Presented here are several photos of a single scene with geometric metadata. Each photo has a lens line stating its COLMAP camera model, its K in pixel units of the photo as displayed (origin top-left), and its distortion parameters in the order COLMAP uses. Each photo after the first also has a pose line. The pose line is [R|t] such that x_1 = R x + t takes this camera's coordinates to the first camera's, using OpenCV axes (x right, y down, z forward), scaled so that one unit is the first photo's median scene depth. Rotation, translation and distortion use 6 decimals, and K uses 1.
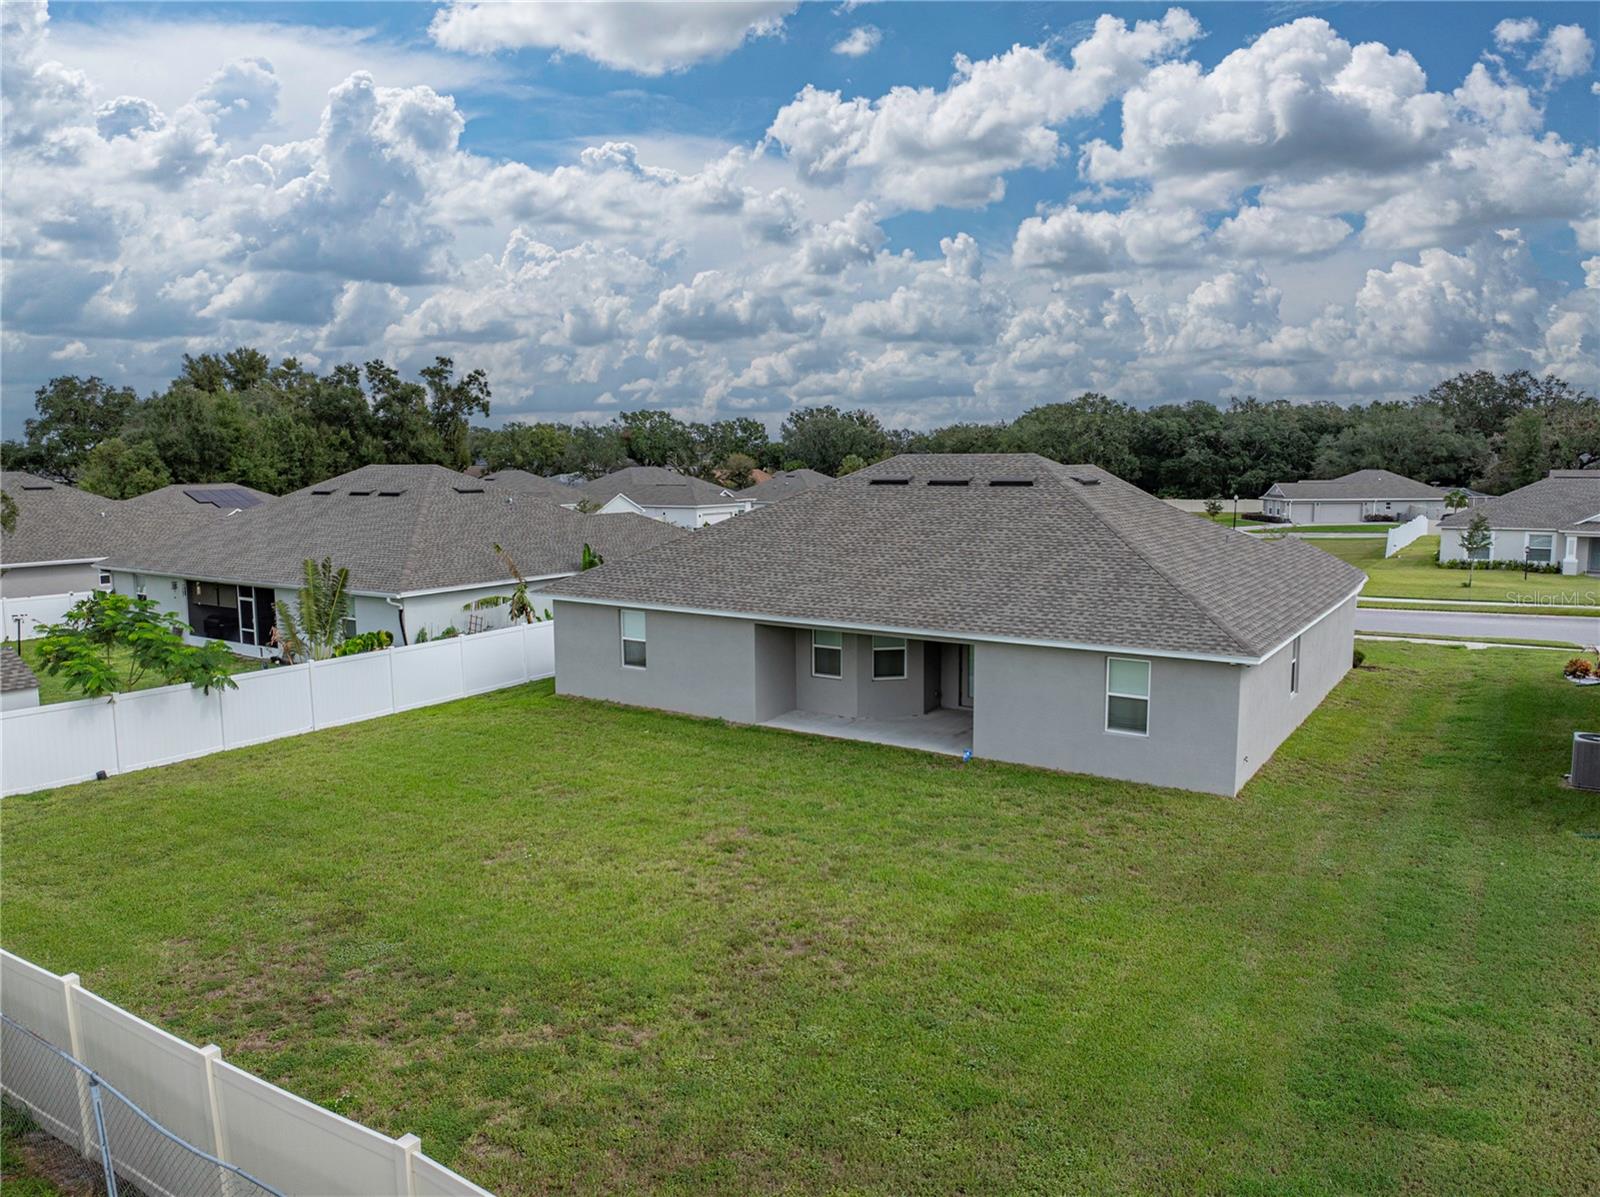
lens RADIAL K [[1123.1, 0, 800.0], [0, 1123.1, 598.5], [0, 0, 1]] dist [-0.040541, 0.026744]
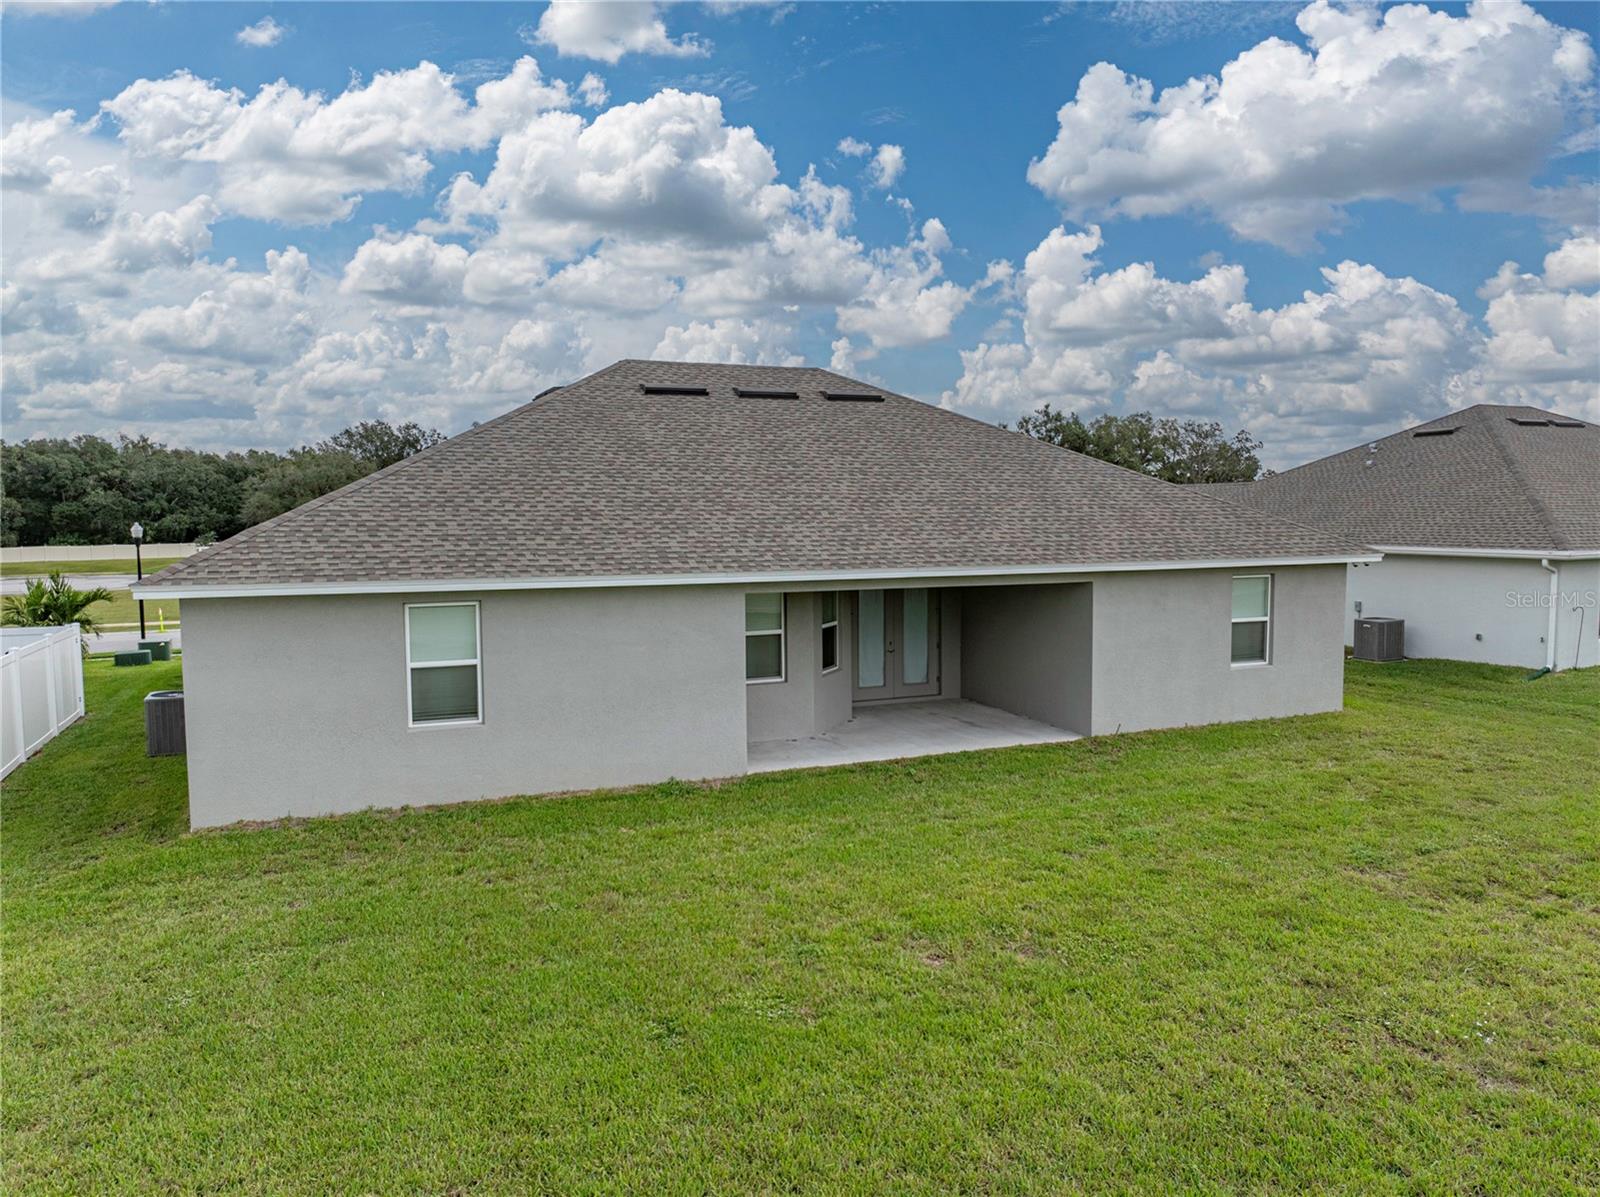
lens RADIAL K [[1123.1, 0, 800.0], [0, 1123.1, 598.5], [0, 0, 1]] dist [-0.040541, 0.026744]
pose [[0.552312, -0.060589, 0.831433, -0.476018], [0.105008, 0.994468, 0.002714, 0.025394], [-0.826997, 0.085808, 0.555619, 0.640479]]
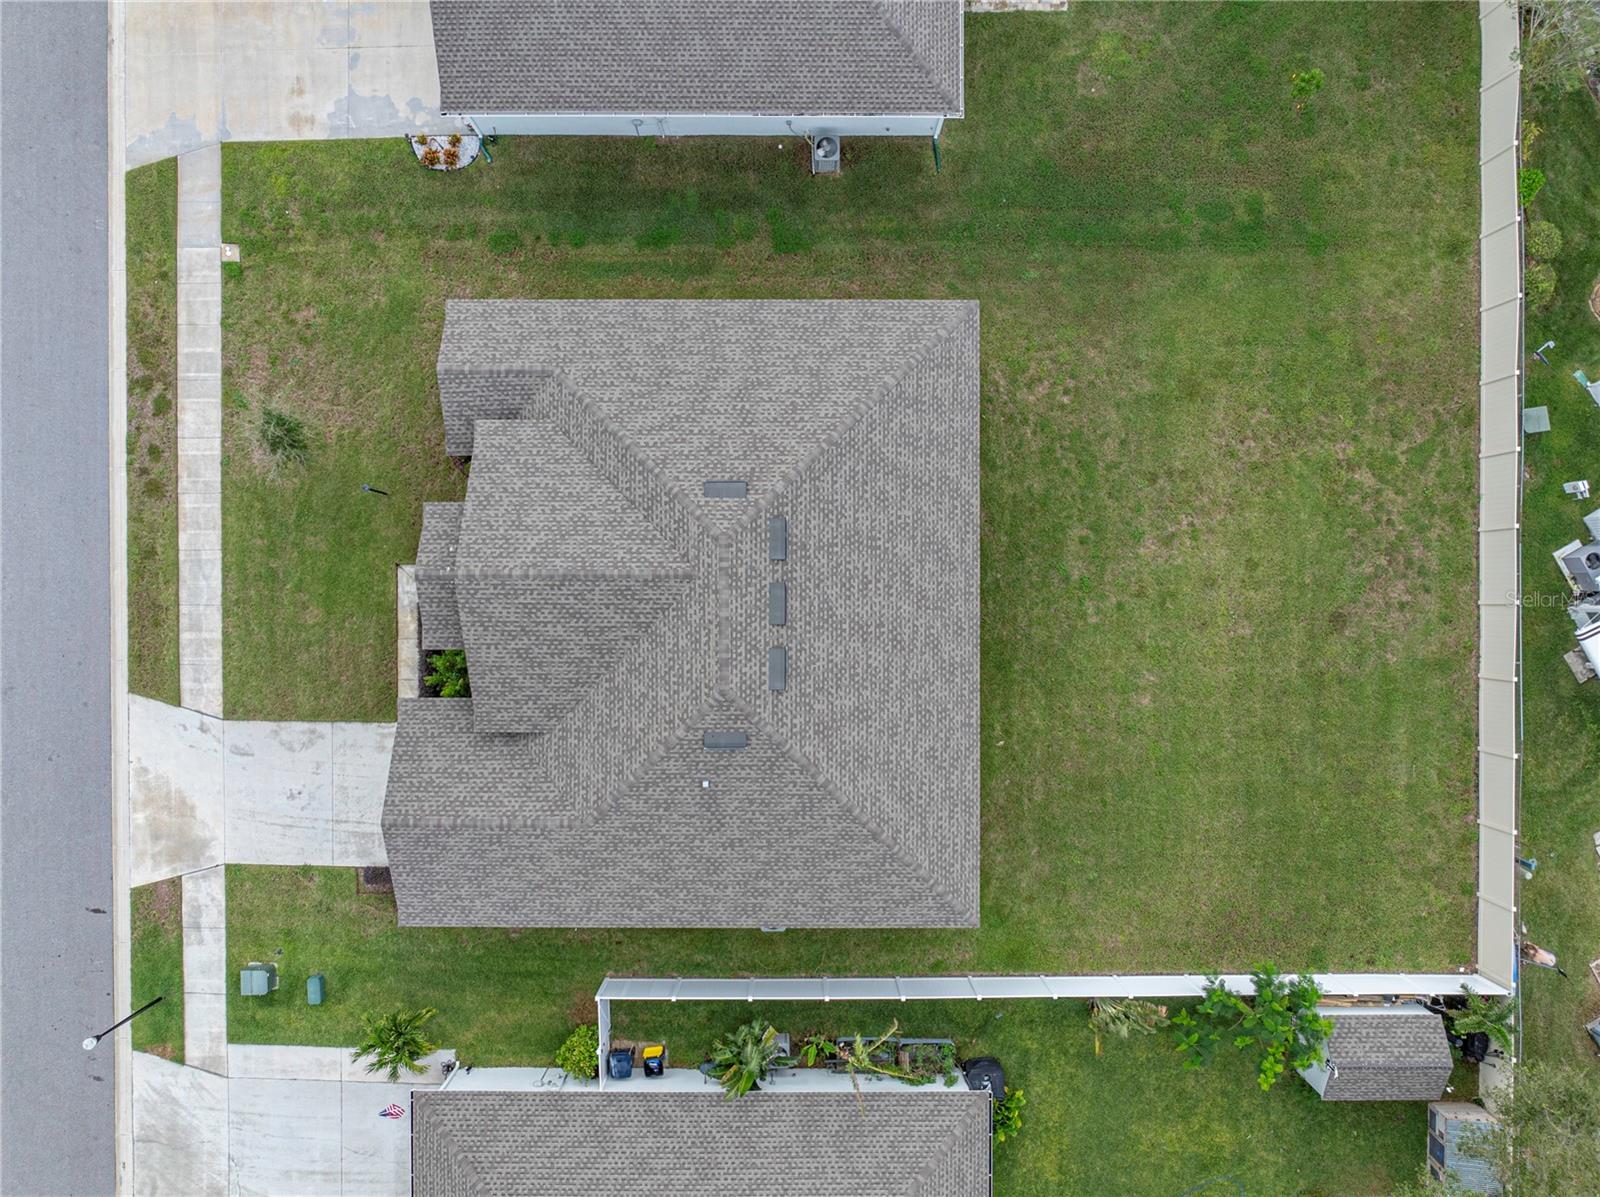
lens RADIAL K [[1123.1, 0, 800.0], [0, 1123.1, 598.5], [0, 0, 1]] dist [-0.040541, 0.026744]
pose [[-0.554053, -0.832441, 0.008267, 0.126737], [0.108233, -0.062185, 0.992179, -1.189792], [-0.825416, 0.550614, 0.124551, 0.901872]]
